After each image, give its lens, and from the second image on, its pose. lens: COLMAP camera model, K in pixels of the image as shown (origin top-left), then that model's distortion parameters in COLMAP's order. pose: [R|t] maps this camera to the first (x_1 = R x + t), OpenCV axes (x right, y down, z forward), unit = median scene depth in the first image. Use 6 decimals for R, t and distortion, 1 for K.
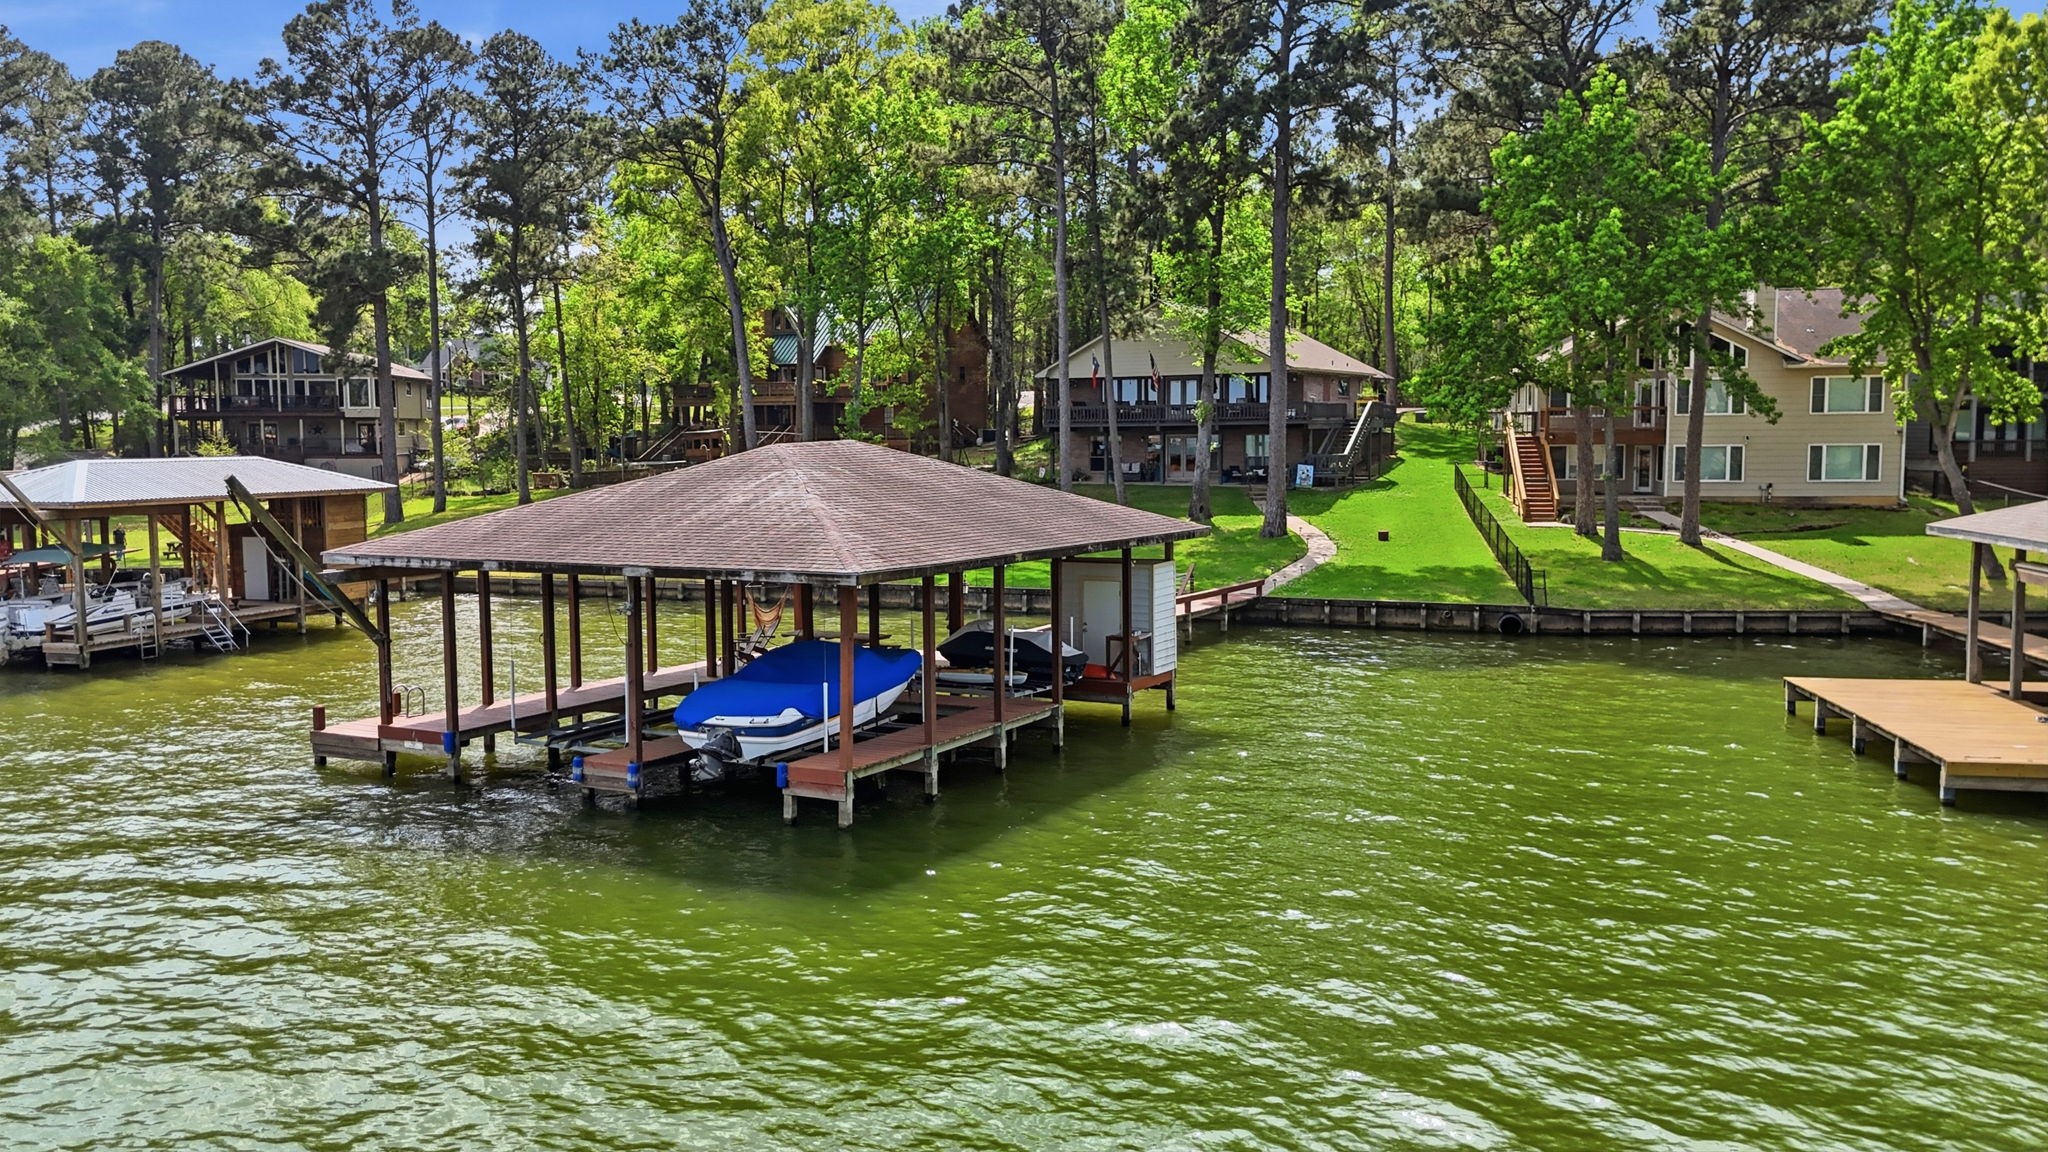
lens RADIAL K [[1525.0, 0, 1028.0], [0, 1525.0, 607.8], [0, 0, 1]] dist [0.039196, -0.006109]
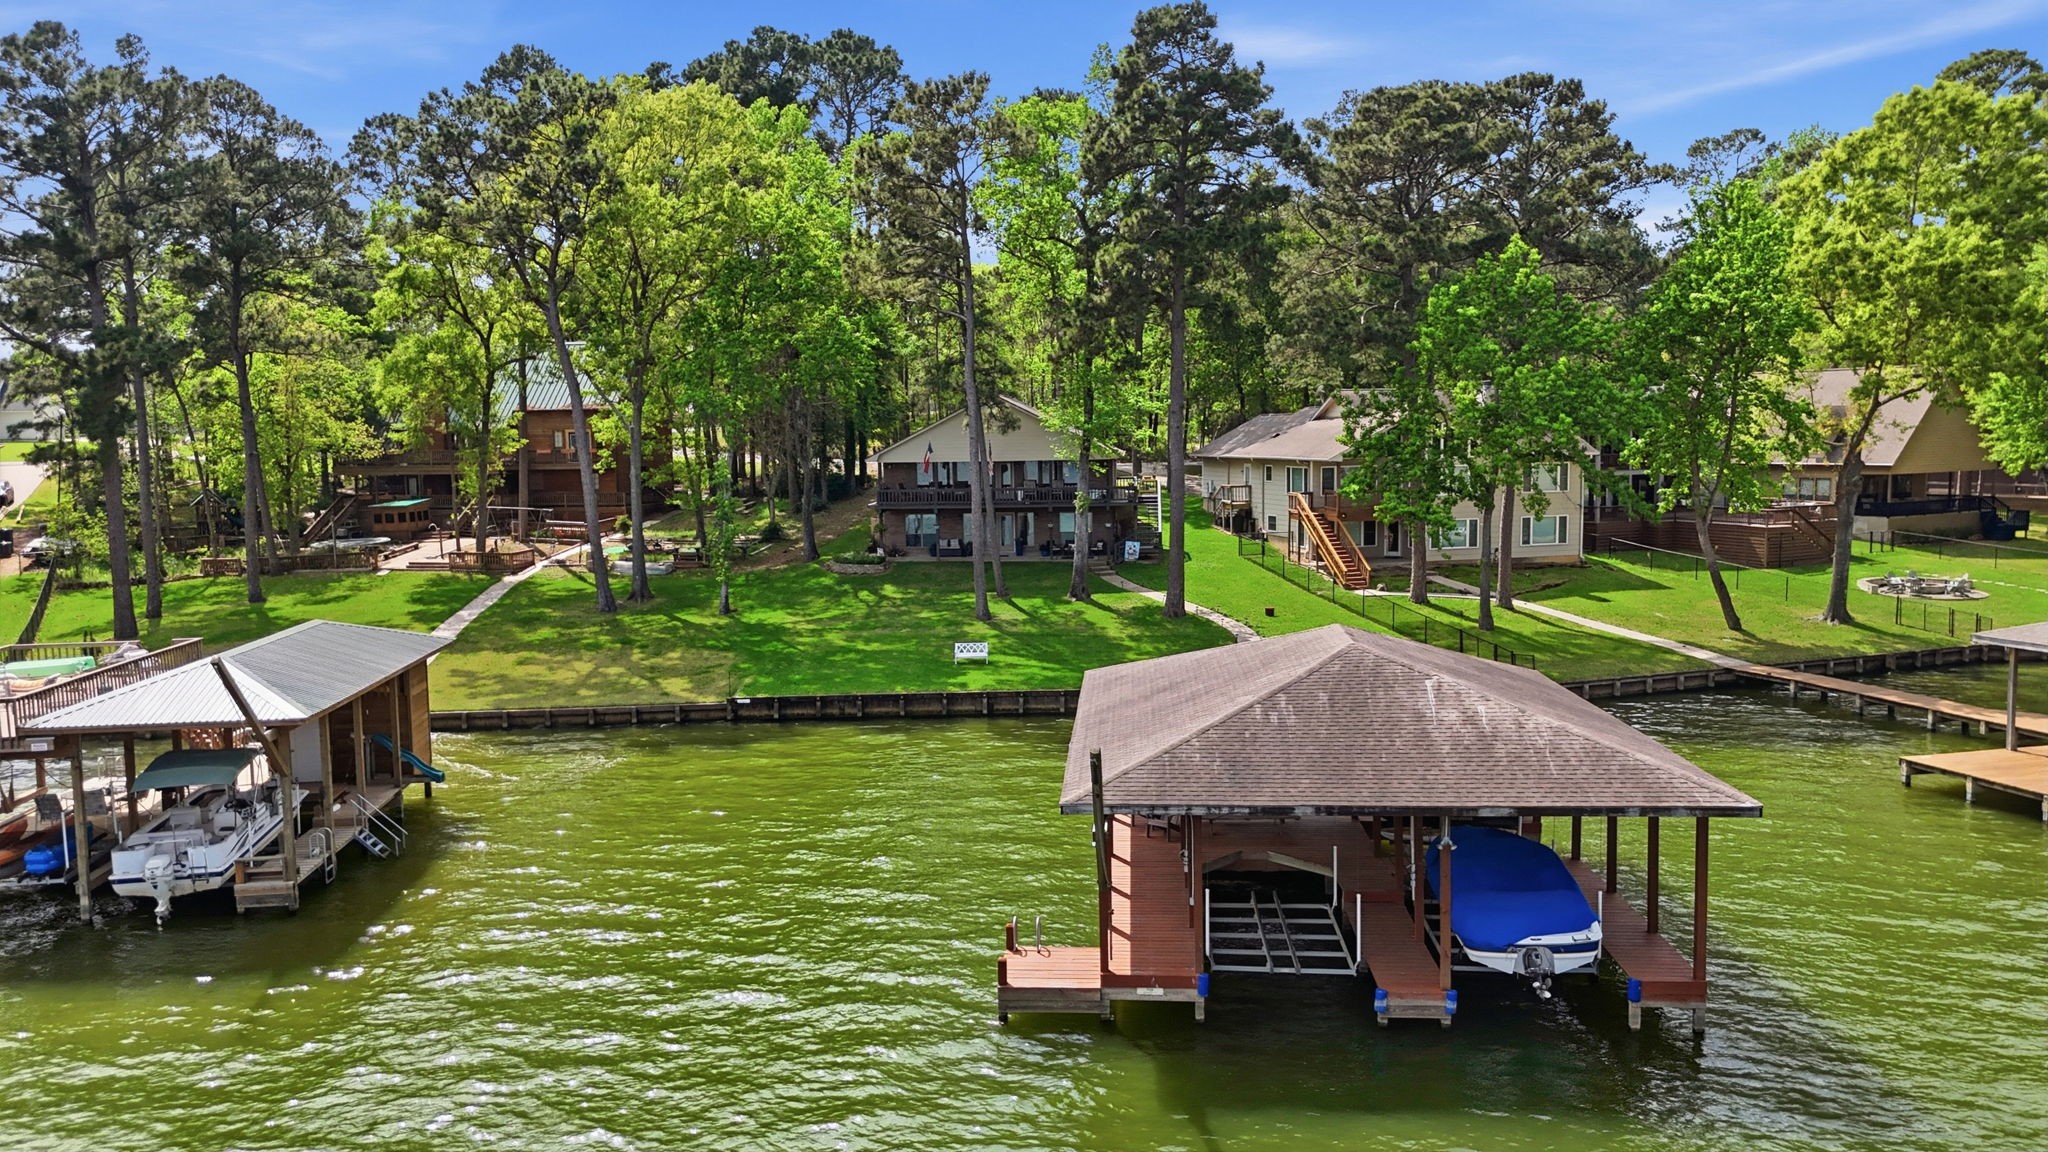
lens RADIAL K [[1399.6, 0, 1033.8], [0, 1399.6, 604.9], [0, 0, 1]] dist [0.045960, 0.000347]
pose [[0.924664, -0.053308, 0.377034, -0.518471], [0.054948, 0.998469, 0.006413, -0.107620], [-0.376798, 0.014788, 0.926177, 0.133954]]
